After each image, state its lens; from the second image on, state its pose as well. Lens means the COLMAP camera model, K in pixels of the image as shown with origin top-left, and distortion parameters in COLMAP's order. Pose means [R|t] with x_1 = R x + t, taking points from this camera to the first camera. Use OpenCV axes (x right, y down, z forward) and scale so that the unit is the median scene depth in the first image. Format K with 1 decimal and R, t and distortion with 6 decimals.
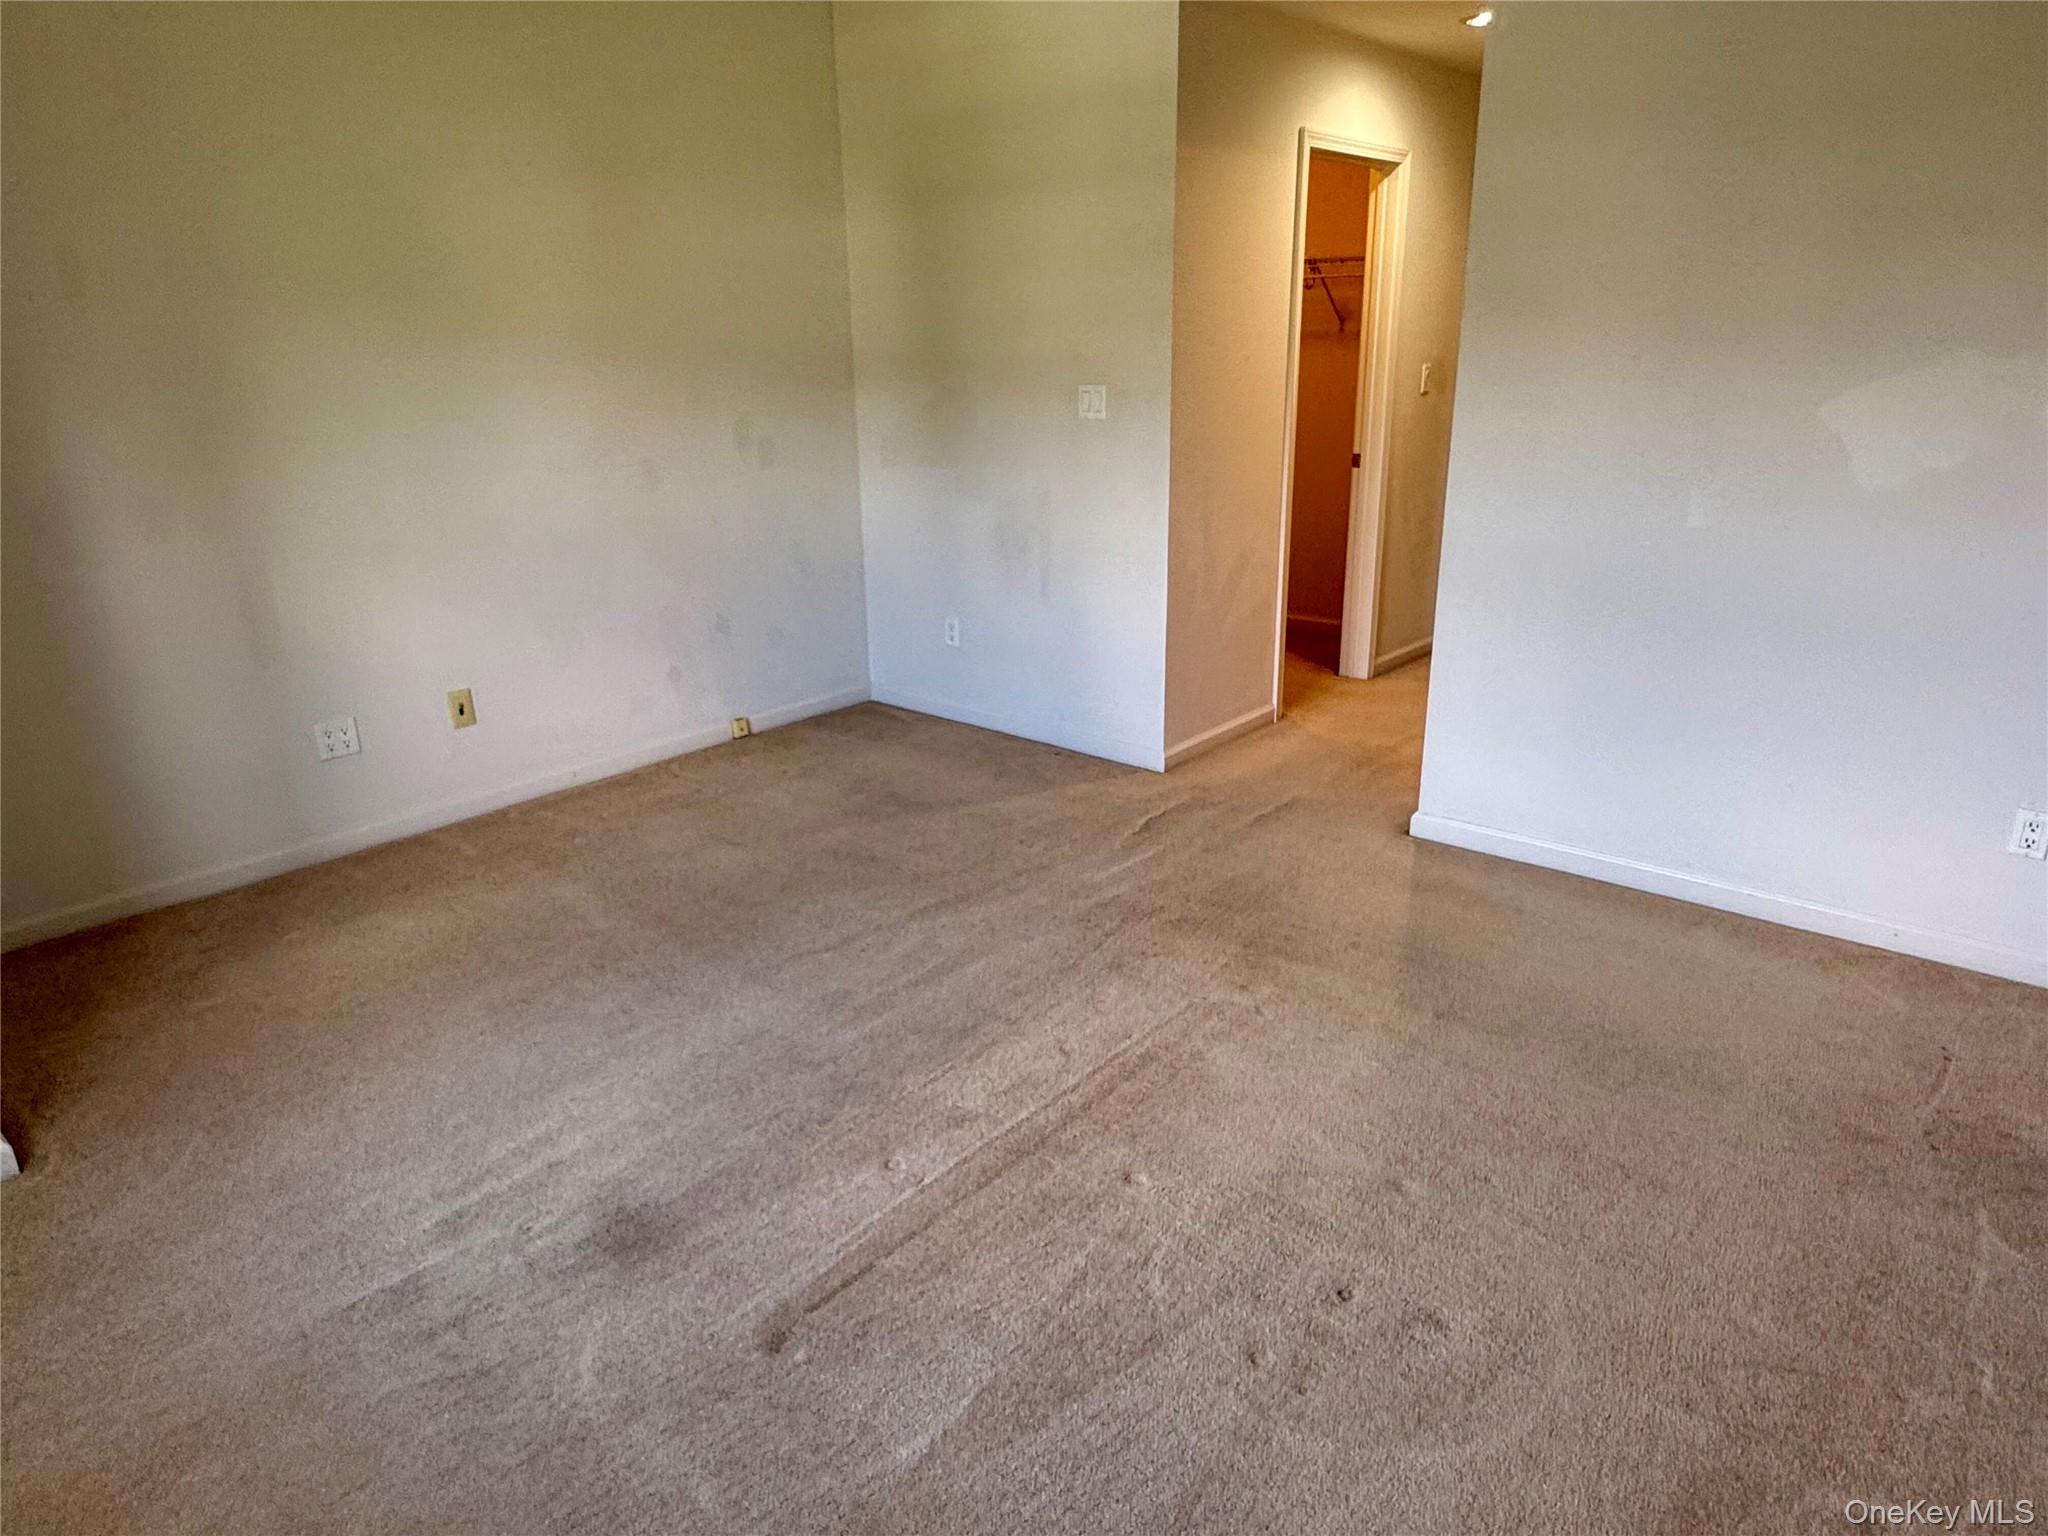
lens RADIAL K [[1332.7, 0, 1024.0], [0, 1332.7, 768.0], [0, 0, 1]] dist [0.001461, 0.005259]
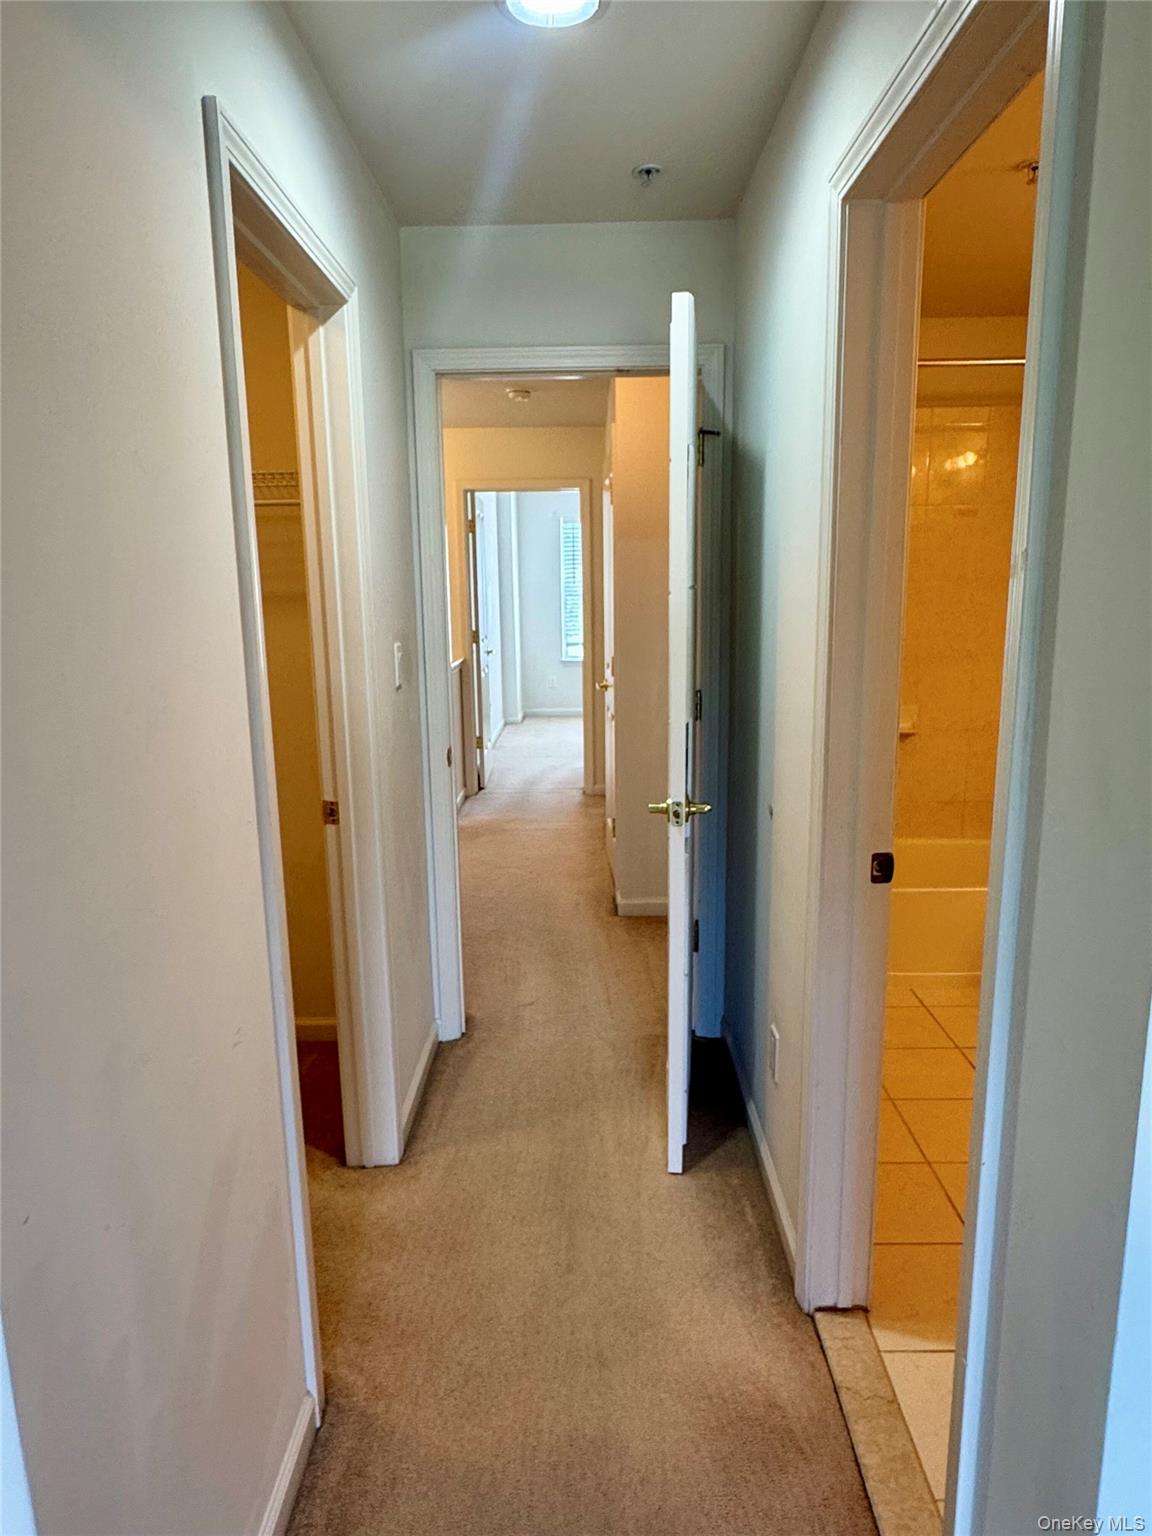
lens RADIAL K [[999.5, 0, 576.0], [0, 999.5, 768.0], [0, 0, 1]] dist [0.001461, 0.005259]
pose [[0.771163, -0.129670, 0.623292, 0.071727], [0.211256, 0.975685, -0.058394, -0.216309], [-0.600565, 0.176705, 0.779806, 0.641473]]
